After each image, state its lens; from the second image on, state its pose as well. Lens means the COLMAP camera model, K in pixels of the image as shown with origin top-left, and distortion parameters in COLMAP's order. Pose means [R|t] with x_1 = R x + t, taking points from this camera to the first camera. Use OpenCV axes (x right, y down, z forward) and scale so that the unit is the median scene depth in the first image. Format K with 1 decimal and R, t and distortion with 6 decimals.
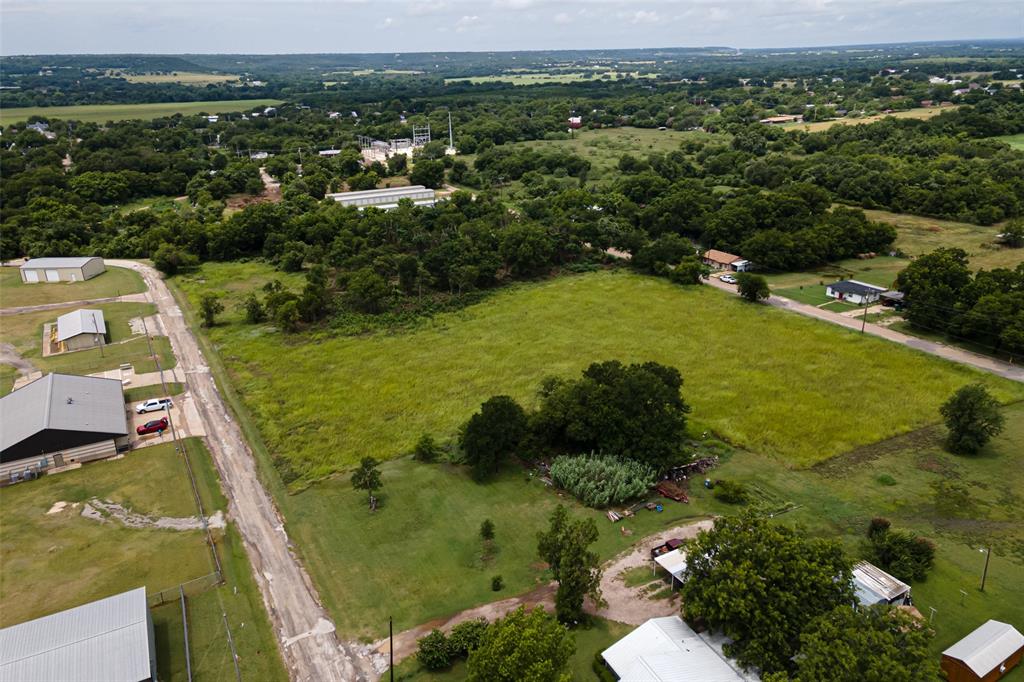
lens RADIAL K [[742.4, 0, 515.7], [0, 742.4, 336.6], [0, 0, 1]] dist [0.031890, 0.044625]
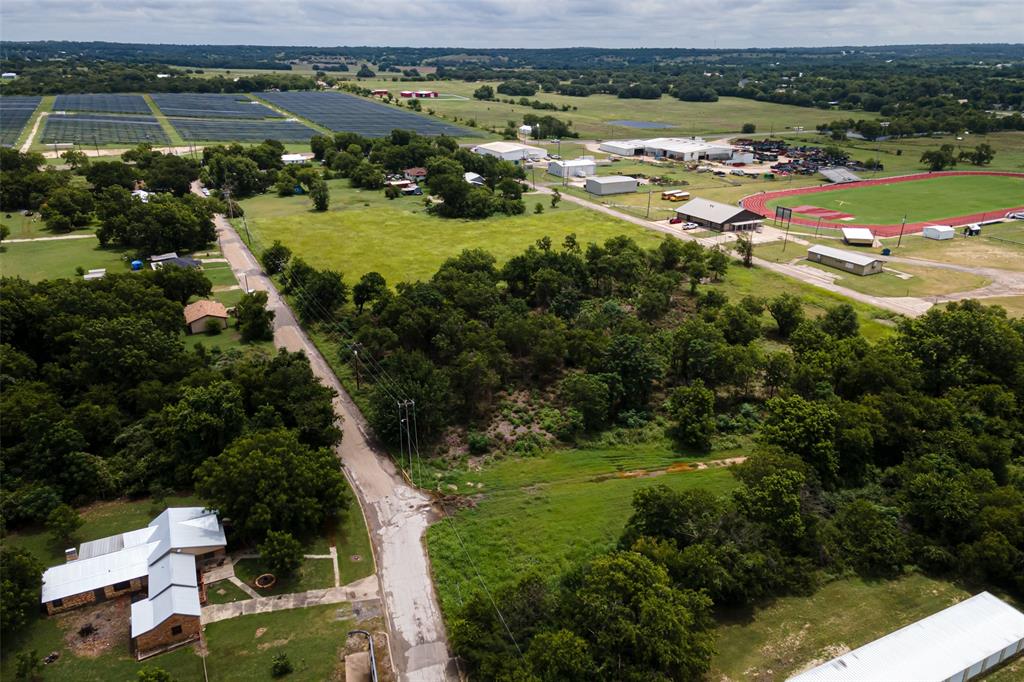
lens RADIAL K [[742.4, 0, 515.0], [0, 742.4, 340.2], [0, 0, 1]] dist [0.031890, 0.044625]
pose [[-0.999401, 0.010347, 0.033030, -0.086597], [0.029789, 0.743048, 0.668575, -0.841354], [-0.017625, 0.669158, -0.742911, 2.268268]]
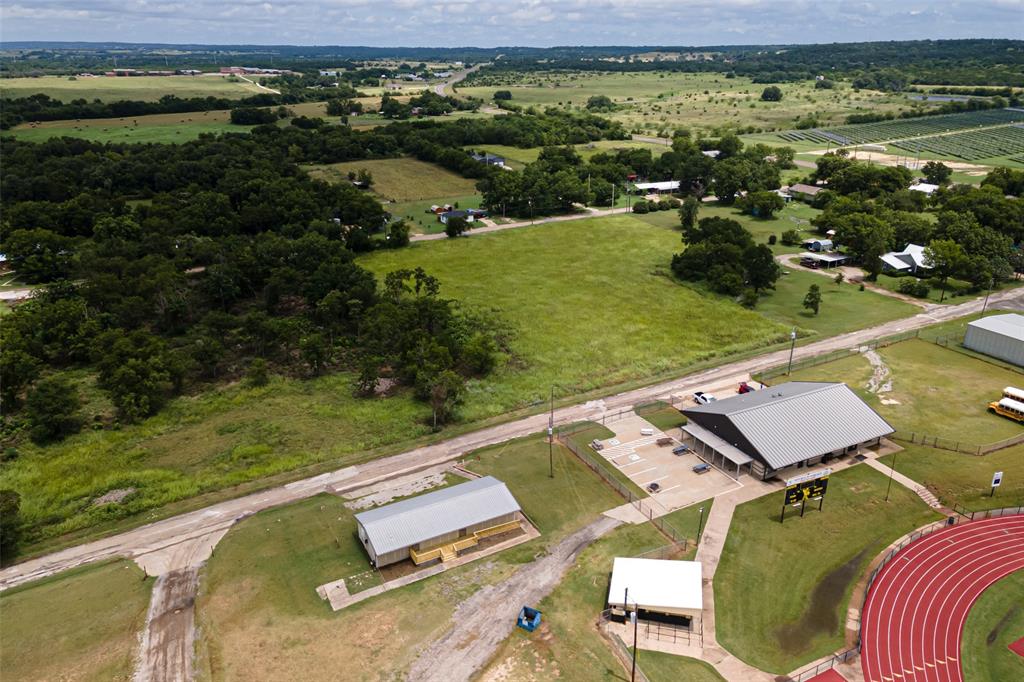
lens RADIAL K [[742.4, 0, 516.3], [0, 742.4, 344.2], [0, 0, 1]] dist [0.031890, 0.044625]
pose [[0.018709, -0.347137, 0.937628, -1.182800], [0.353570, 0.879493, 0.318559, -0.315087], [-0.935221, 0.325557, 0.139192, 0.936841]]
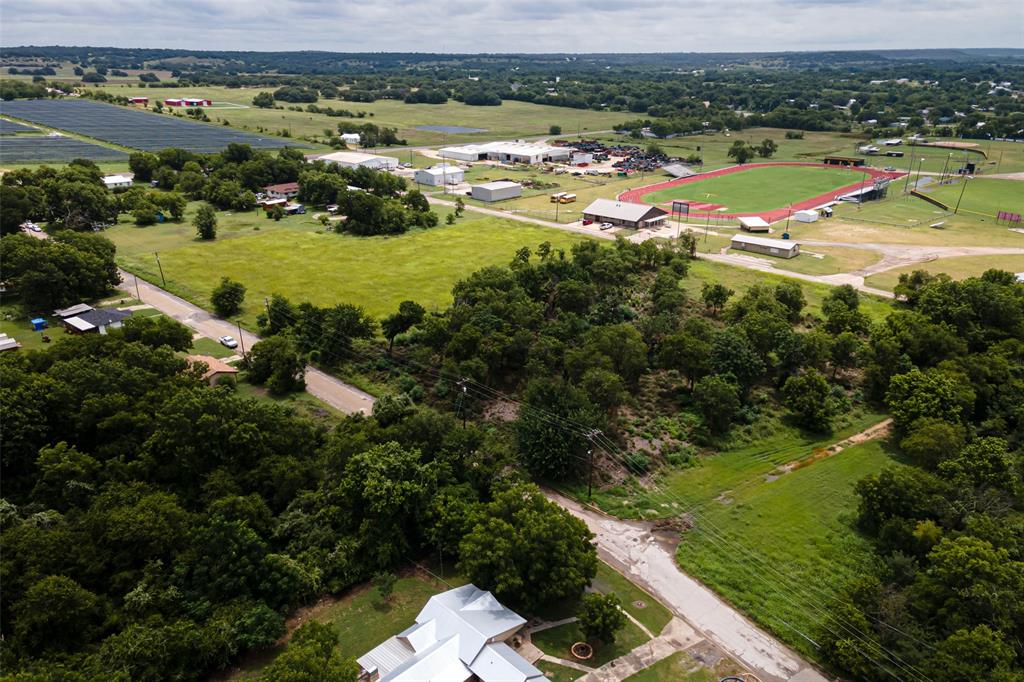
lens RADIAL K [[742.4, 0, 514.6], [0, 742.4, 341.4], [0, 0, 1]] dist [0.031890, 0.044625]
pose [[-0.950208, 0.133696, -0.281479, 0.293789], [-0.089062, 0.749091, 0.656453, -0.821566], [0.298618, 0.648836, -0.699885, 2.176015]]
